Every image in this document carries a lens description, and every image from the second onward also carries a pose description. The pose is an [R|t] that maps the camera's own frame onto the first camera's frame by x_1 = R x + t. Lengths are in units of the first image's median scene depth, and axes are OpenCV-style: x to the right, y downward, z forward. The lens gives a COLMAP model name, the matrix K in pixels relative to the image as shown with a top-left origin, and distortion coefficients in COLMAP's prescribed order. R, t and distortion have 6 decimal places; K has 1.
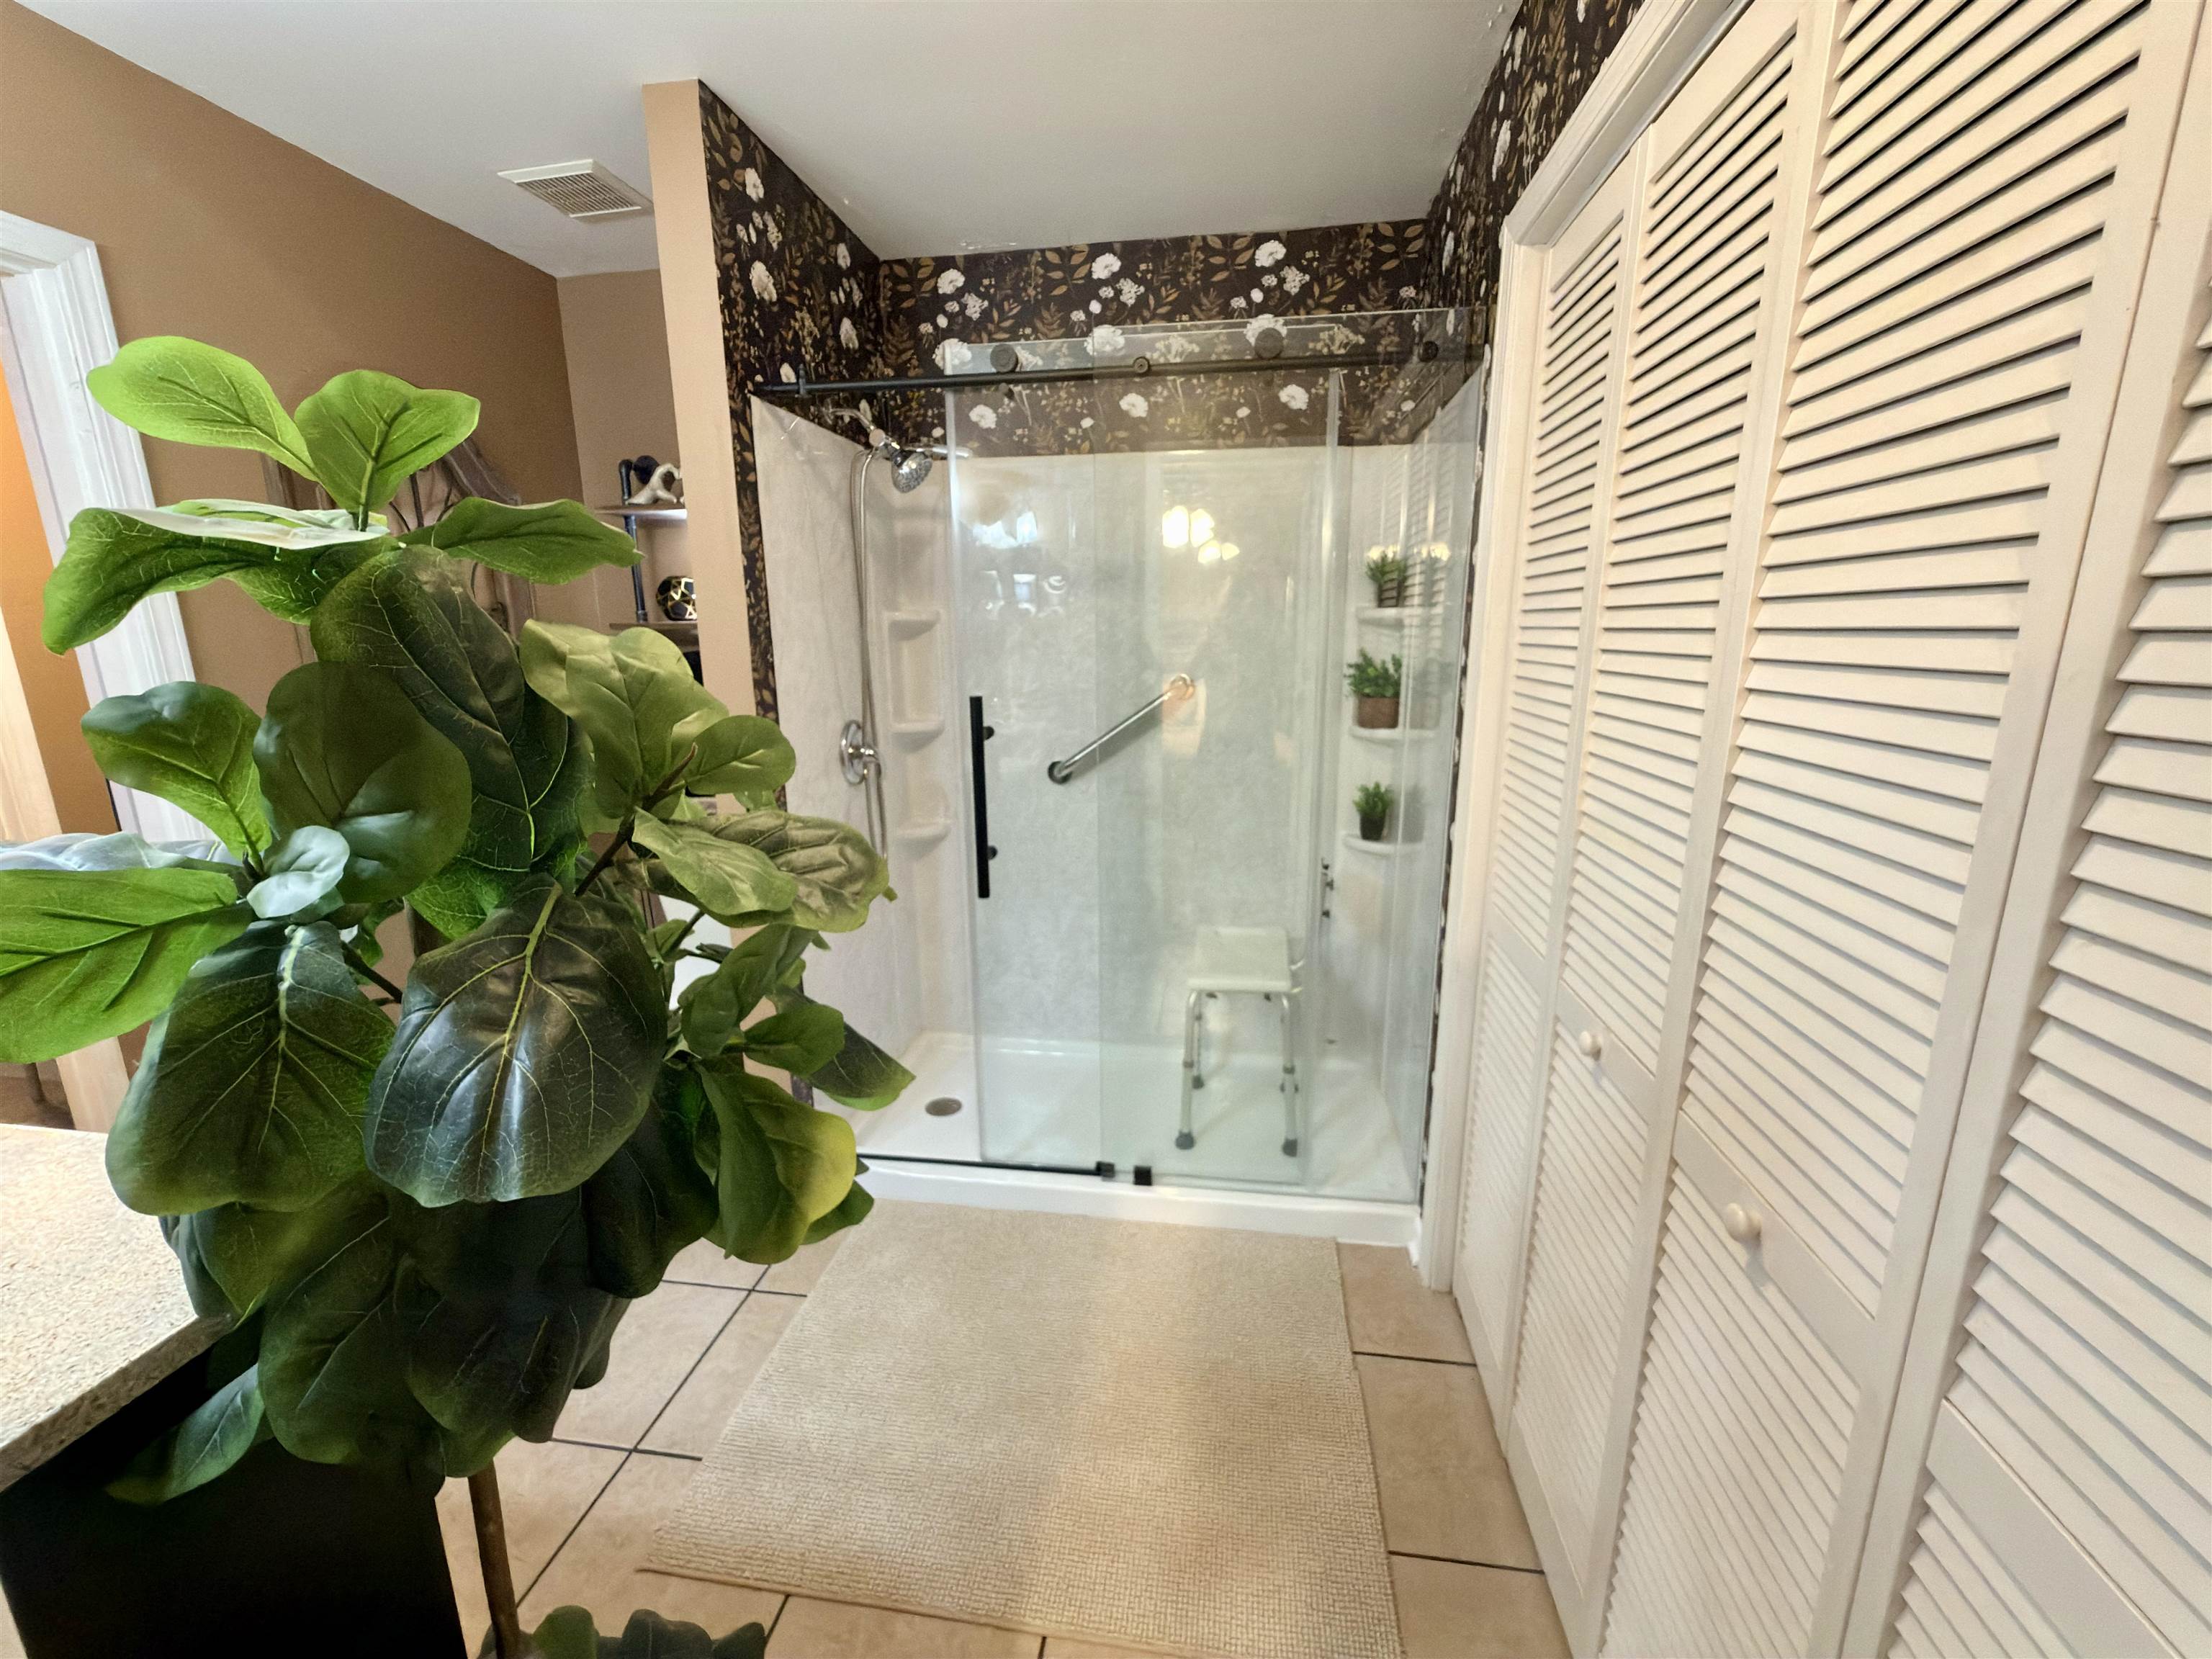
lens RADIAL K [[882.1, 0, 1107.1], [0, 882.1, 829.2], [0, 0, 1]] dist [-0.001585, 0.001173]
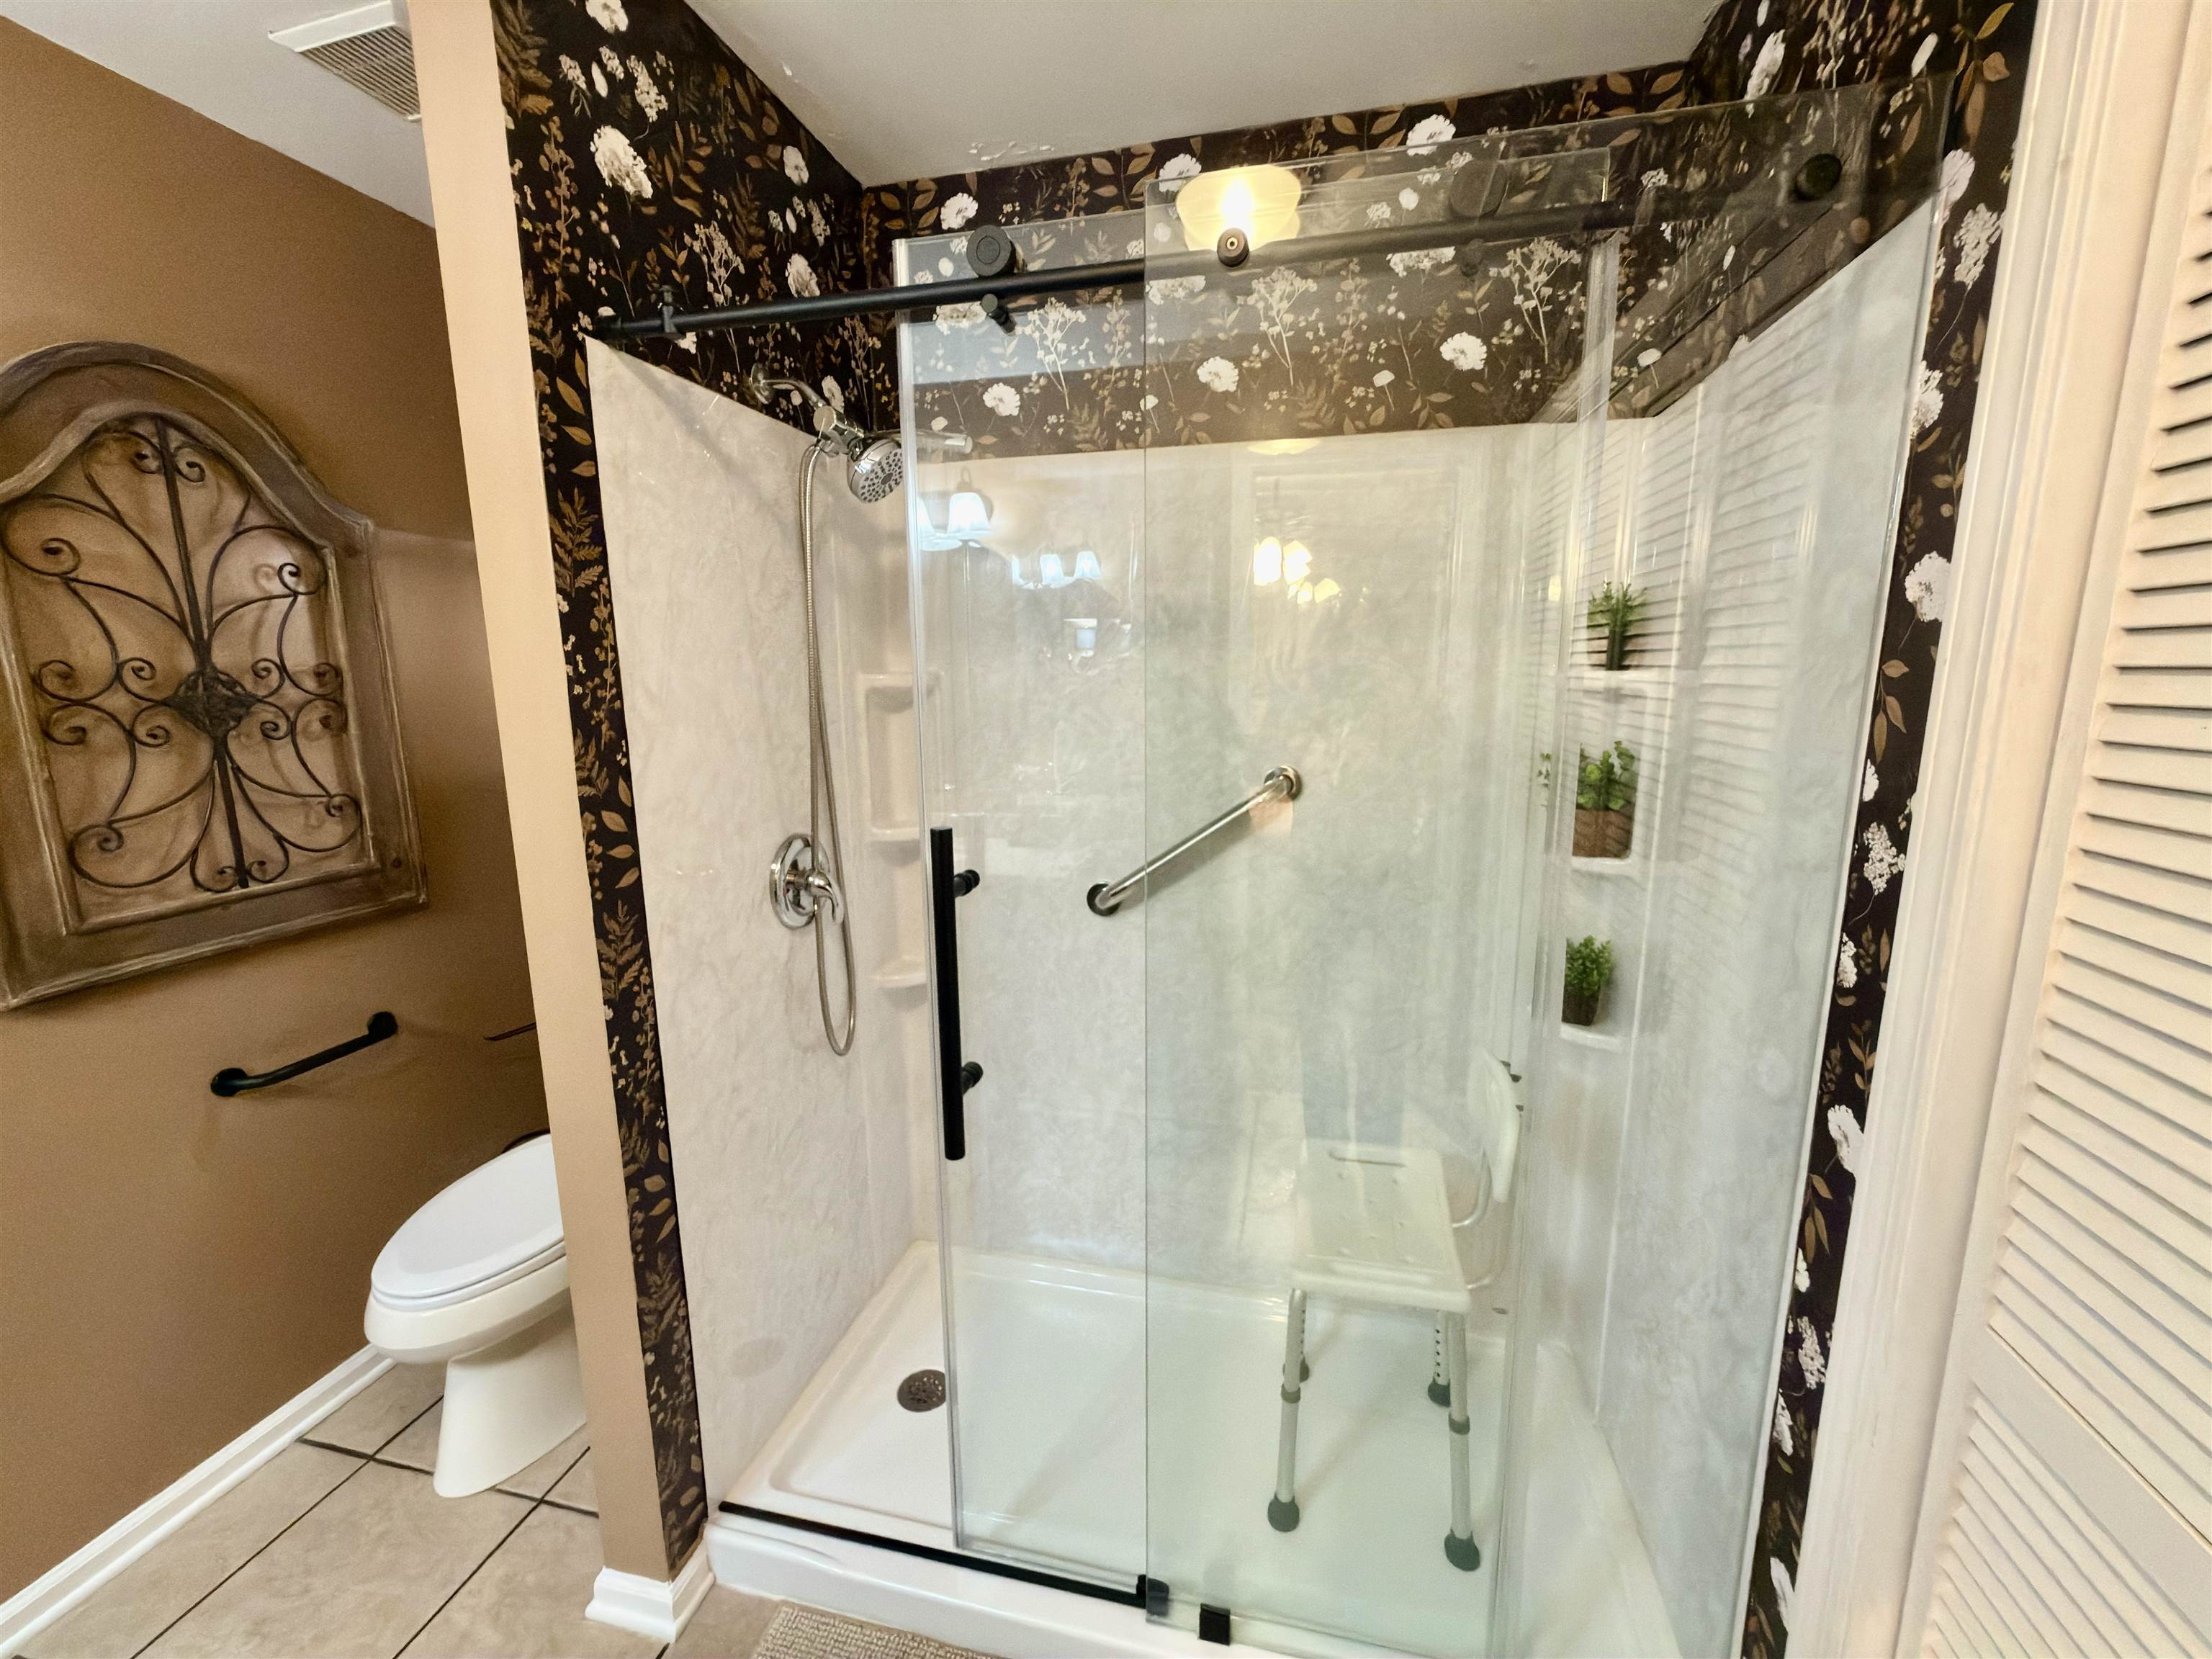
lens RADIAL K [[882.1, 0, 1105.2], [0, 882.1, 831.0], [0, 0, 1]] dist [-0.001585, 0.001173]
pose [[0.995739, 0.015453, -0.090915, 0.011747], [-0.019295, 0.998951, -0.041535, -0.103716], [0.090178, 0.043112, 0.994992, 0.346691]]
